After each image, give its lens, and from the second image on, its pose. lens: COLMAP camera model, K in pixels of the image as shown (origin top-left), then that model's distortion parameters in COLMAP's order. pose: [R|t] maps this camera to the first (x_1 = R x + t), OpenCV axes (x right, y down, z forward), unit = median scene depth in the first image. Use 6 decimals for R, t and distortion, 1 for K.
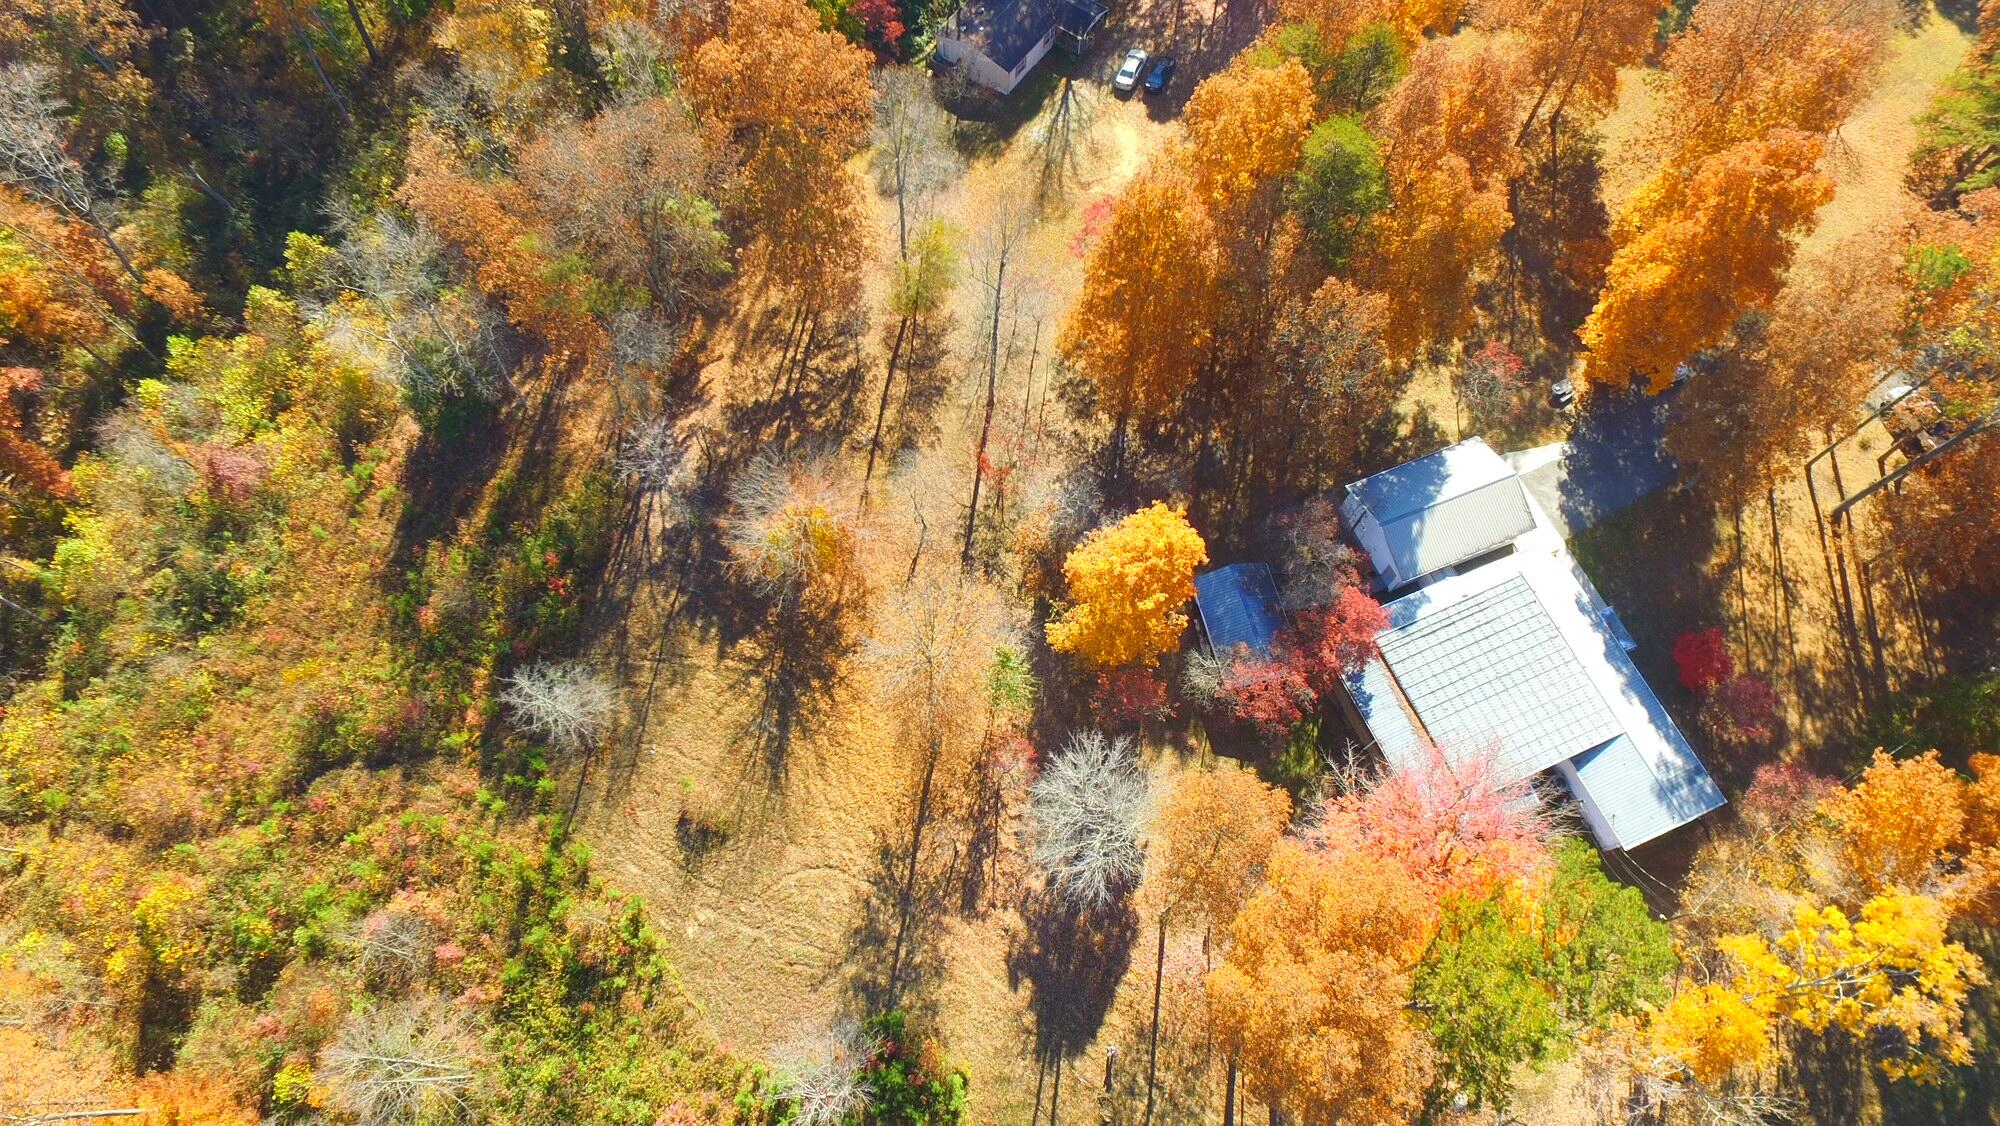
lens RADIAL K [[1104.6, 0, 1000.0], [0, 1104.6, 563.0], [0, 0, 1]] dist [-0.016812, -0.000202]
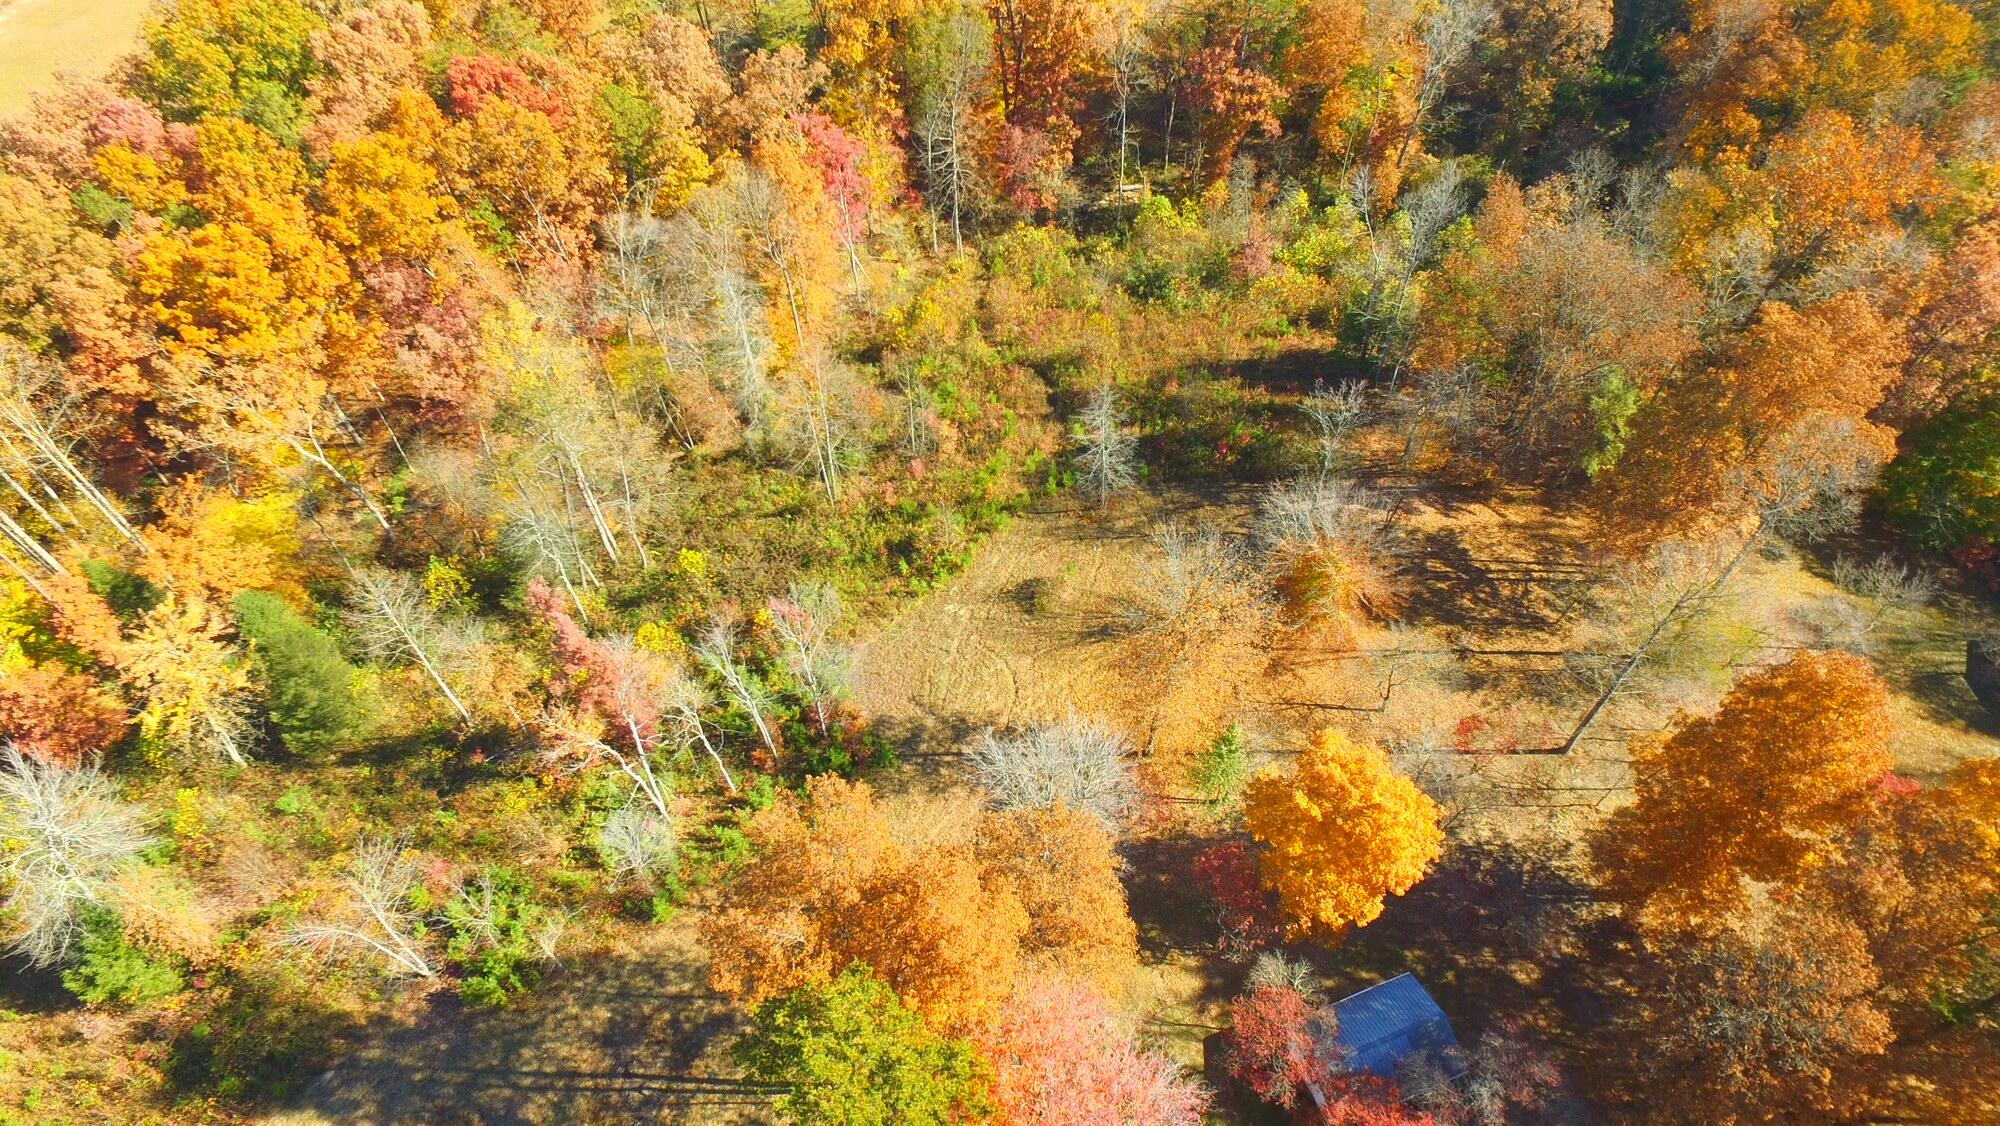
lens RADIAL K [[1104.6, 0, 1000.0], [0, 1104.6, 563.0], [0, 0, 1]] dist [-0.016812, -0.000202]
pose [[0.130845, 0.773743, -0.619839, 0.347483], [-0.892115, 0.364608, 0.266819, -0.035119], [0.432448, 0.518056, 0.737975, 0.111488]]
